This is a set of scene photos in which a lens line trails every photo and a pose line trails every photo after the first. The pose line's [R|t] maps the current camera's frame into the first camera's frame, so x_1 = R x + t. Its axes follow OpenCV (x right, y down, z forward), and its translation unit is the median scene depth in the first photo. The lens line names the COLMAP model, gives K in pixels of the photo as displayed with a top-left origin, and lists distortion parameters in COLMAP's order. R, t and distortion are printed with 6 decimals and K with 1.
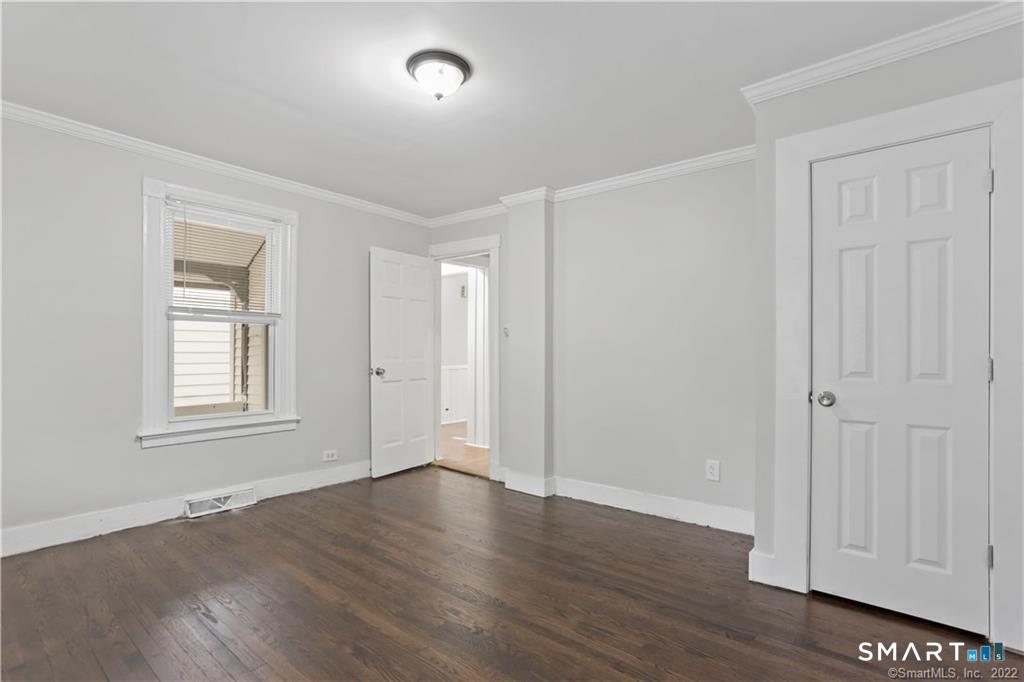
lens RADIAL K [[497.5, 0, 512.7], [0, 497.5, 340.7], [0, 0, 1]] dist [-0.048652, 0.019857]
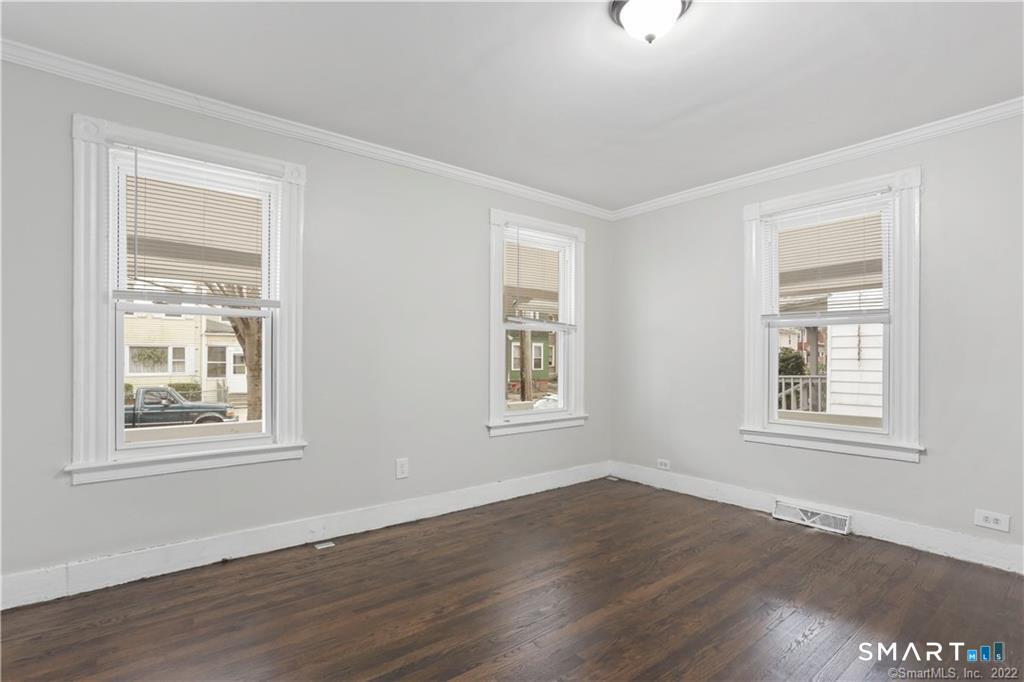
lens RADIAL K [[497.5, 0, 500.7], [0, 497.5, 360.8], [0, 0, 1]] dist [-0.048652, 0.019857]
pose [[-0.221511, 0.008123, -0.975124, 0.484165], [0.022733, 0.999737, 0.003164, 0.011724], [0.974893, -0.021467, -0.221637, 0.662816]]
